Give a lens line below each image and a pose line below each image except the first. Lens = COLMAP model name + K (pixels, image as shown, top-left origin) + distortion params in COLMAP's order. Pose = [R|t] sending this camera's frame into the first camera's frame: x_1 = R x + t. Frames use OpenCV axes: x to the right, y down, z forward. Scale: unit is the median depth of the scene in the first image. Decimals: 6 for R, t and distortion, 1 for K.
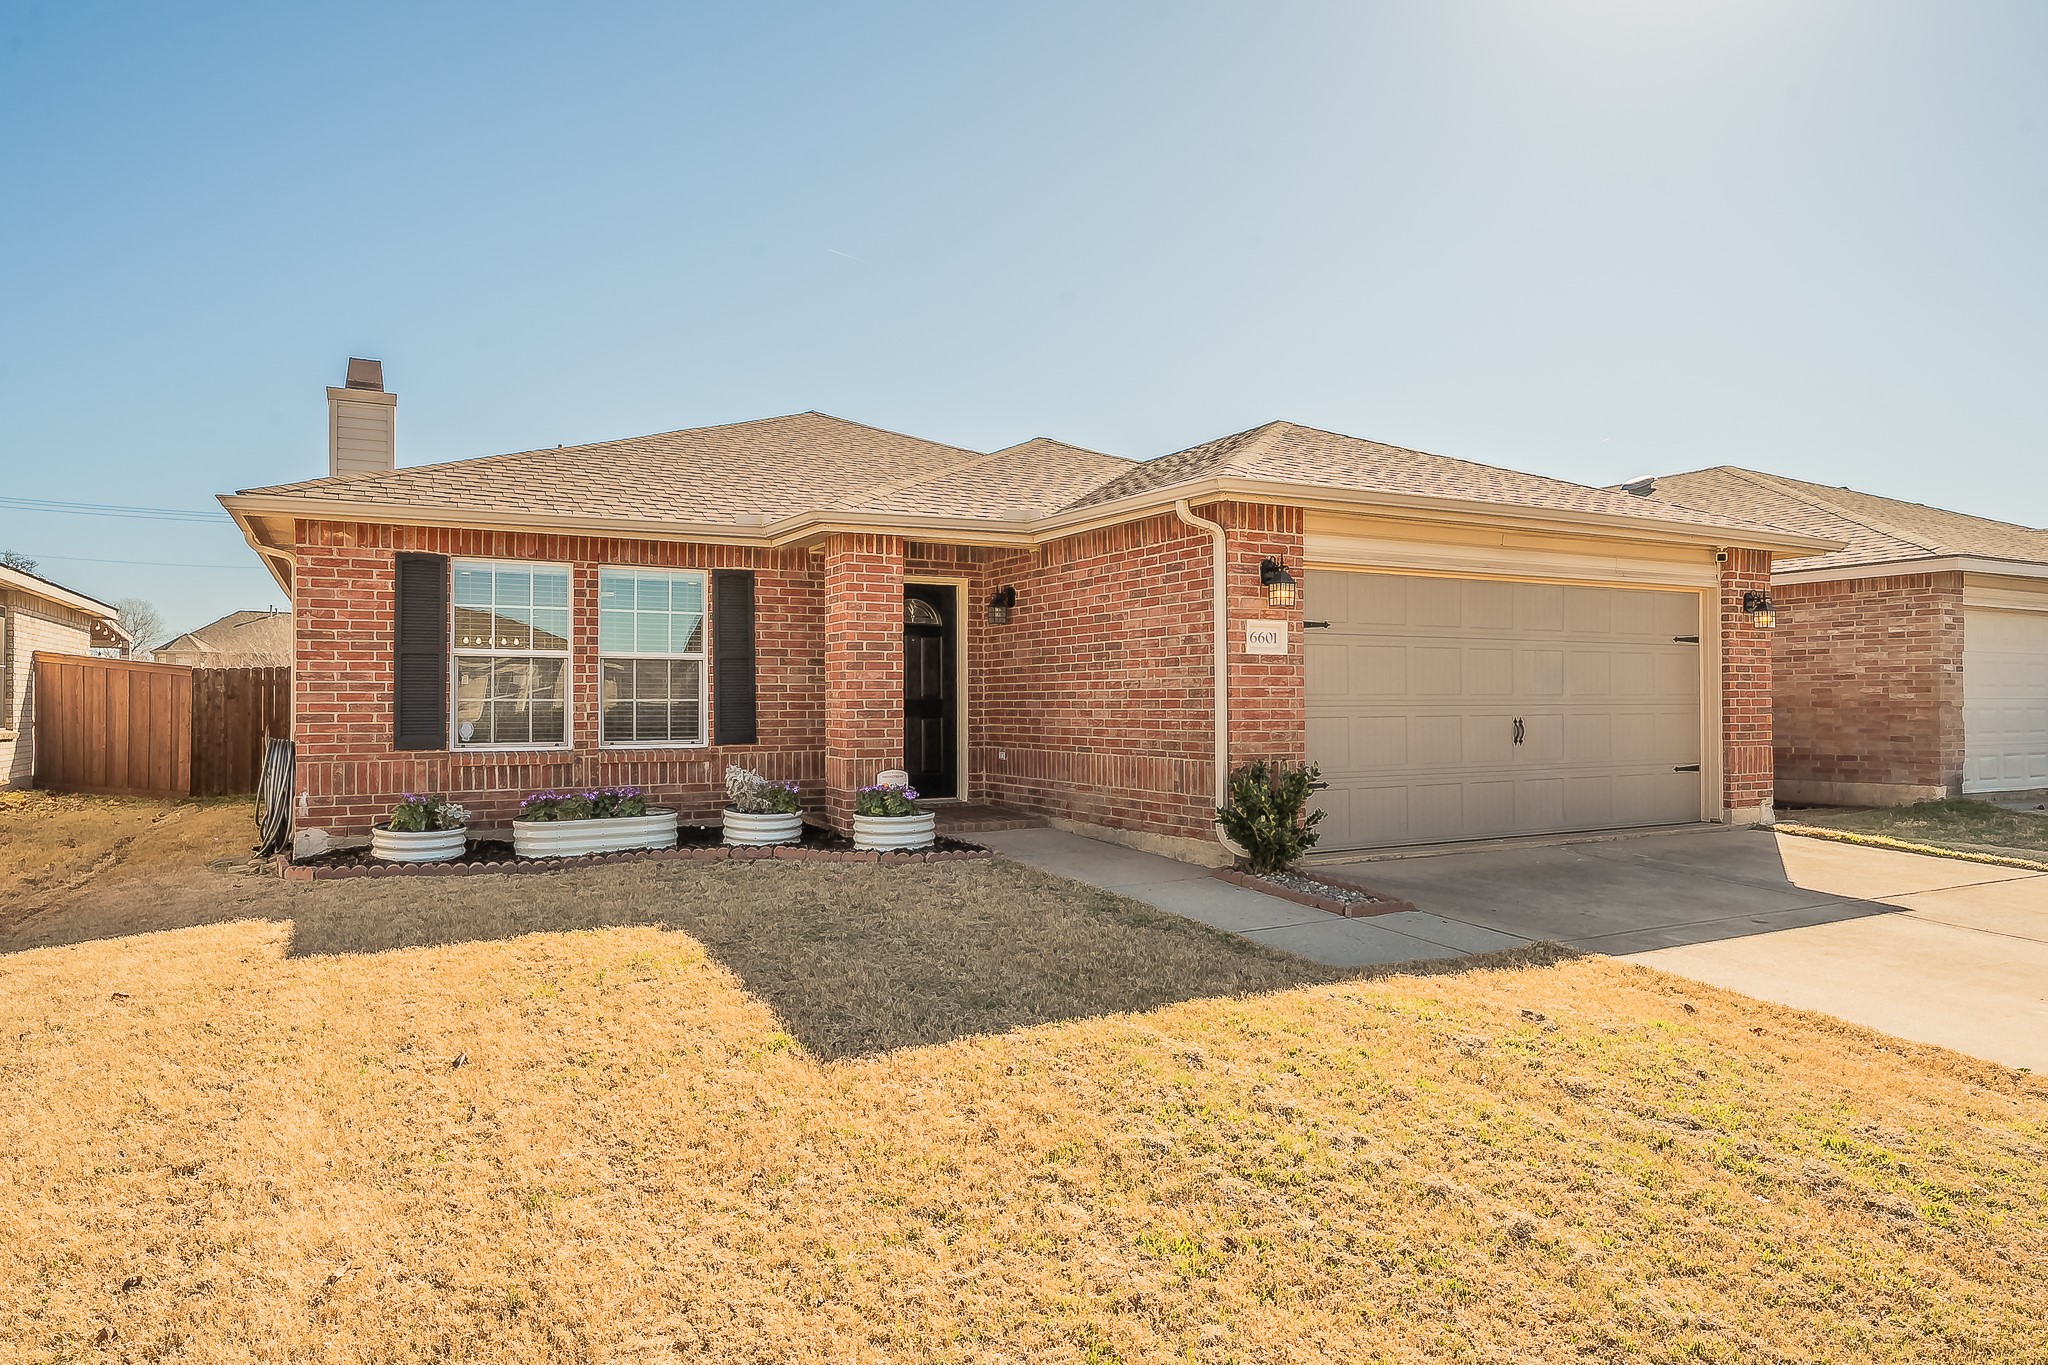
lens RADIAL K [[1261.1, 0, 1024.0], [0, 1261.1, 682.5], [0, 0, 1]] dist [0.000921, 0.000311]
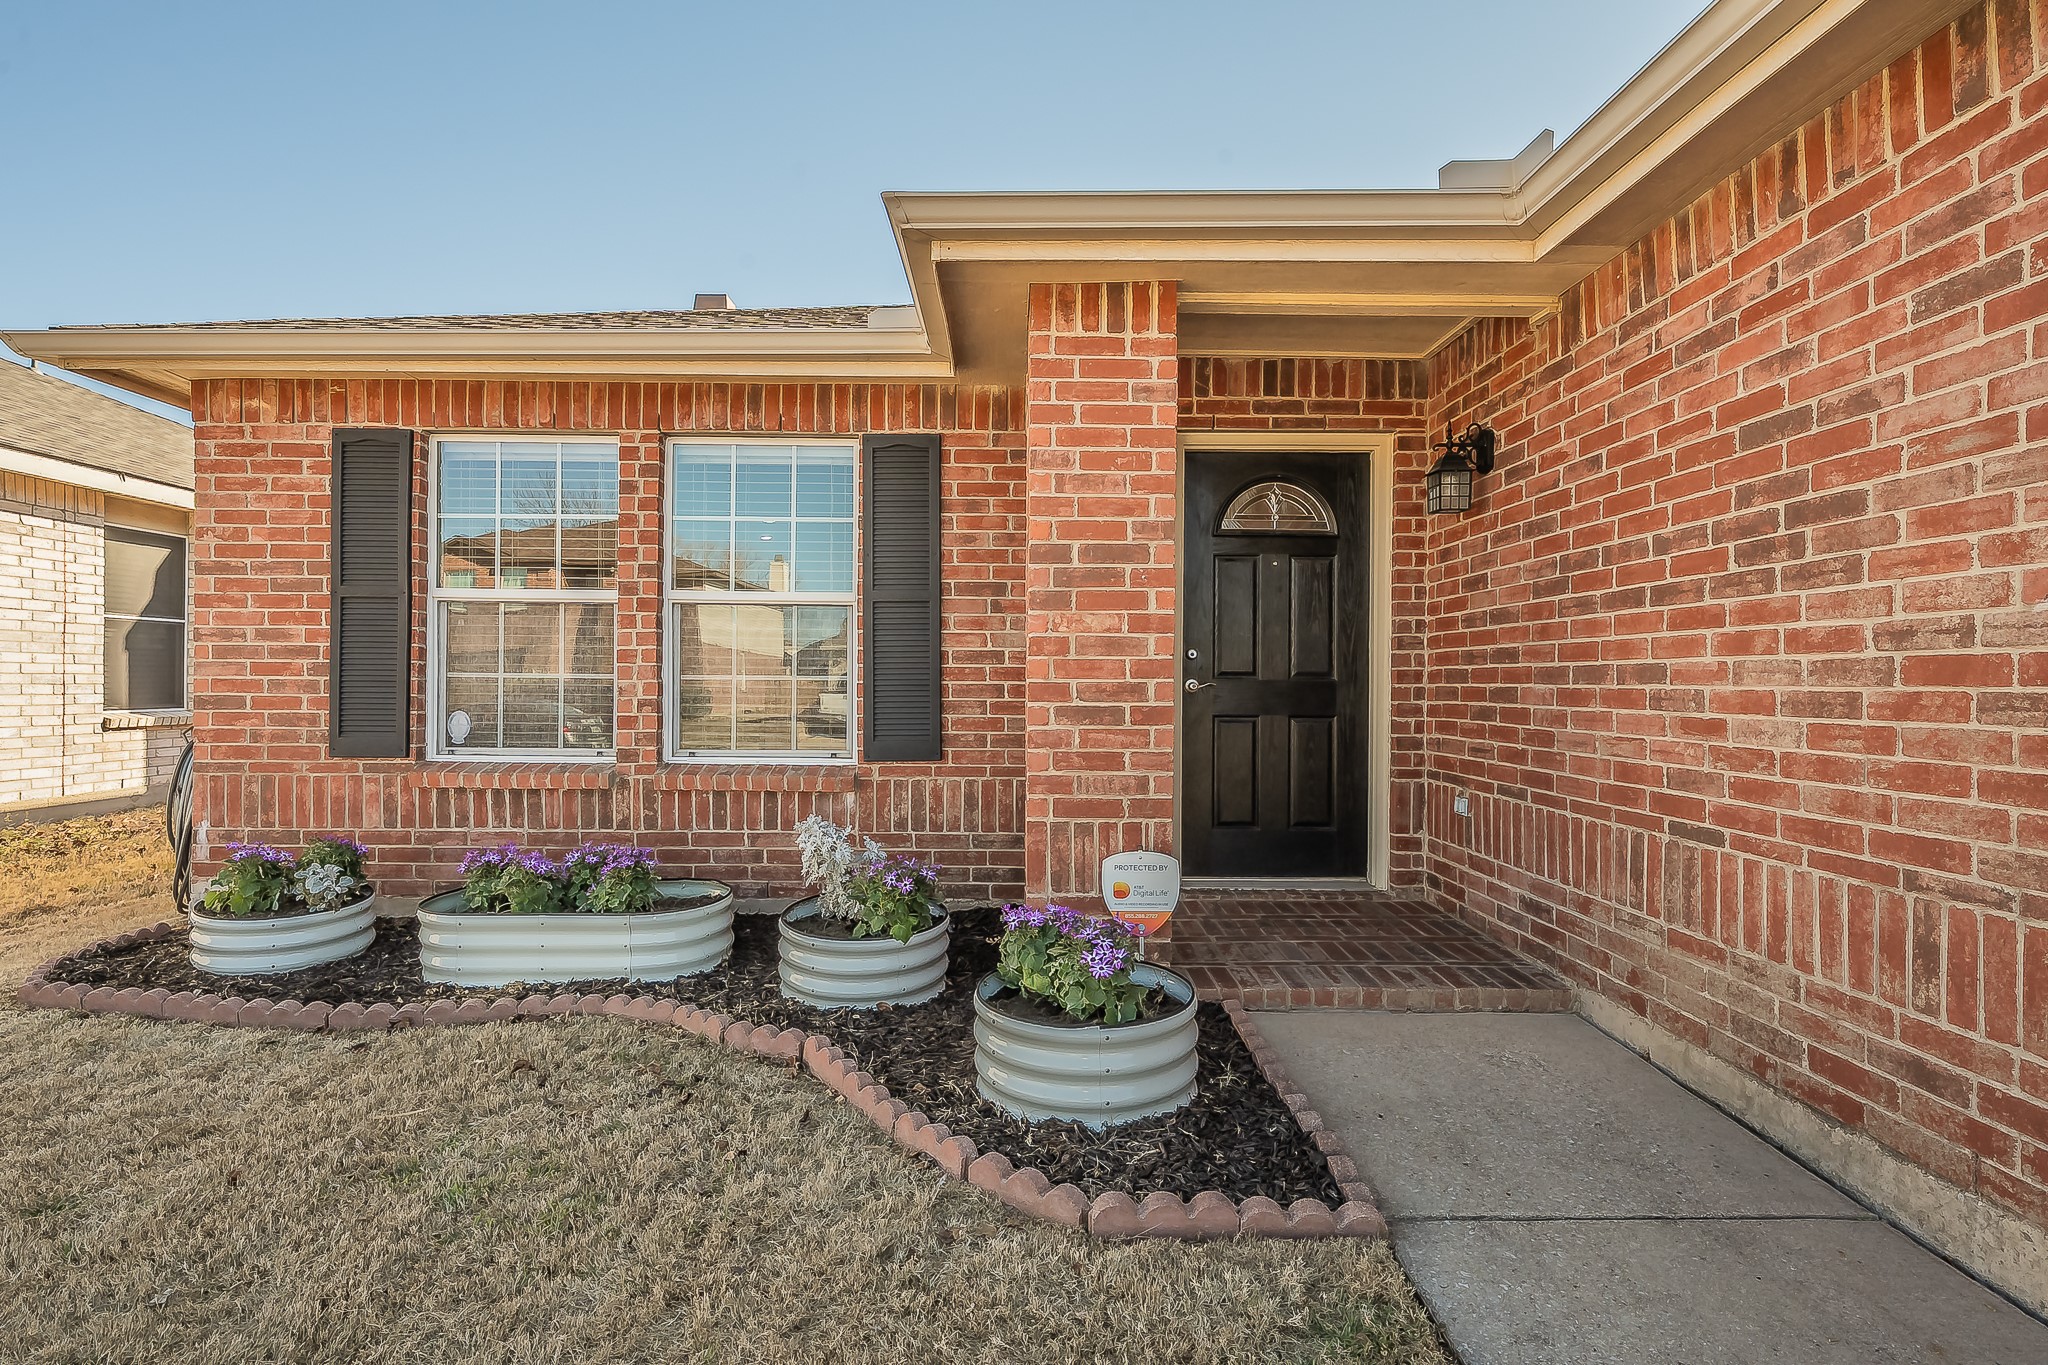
lens RADIAL K [[894.9, 0, 1080.1], [0, 894.9, 681.8], [0, 0, 1]] dist [0.001270, 0.000251]
pose [[0.877403, 0.010027, -0.479649, 0.018426], [-0.001957, 0.999848, 0.017321, 0.008754], [0.479750, -0.014259, 0.877289, 0.732811]]
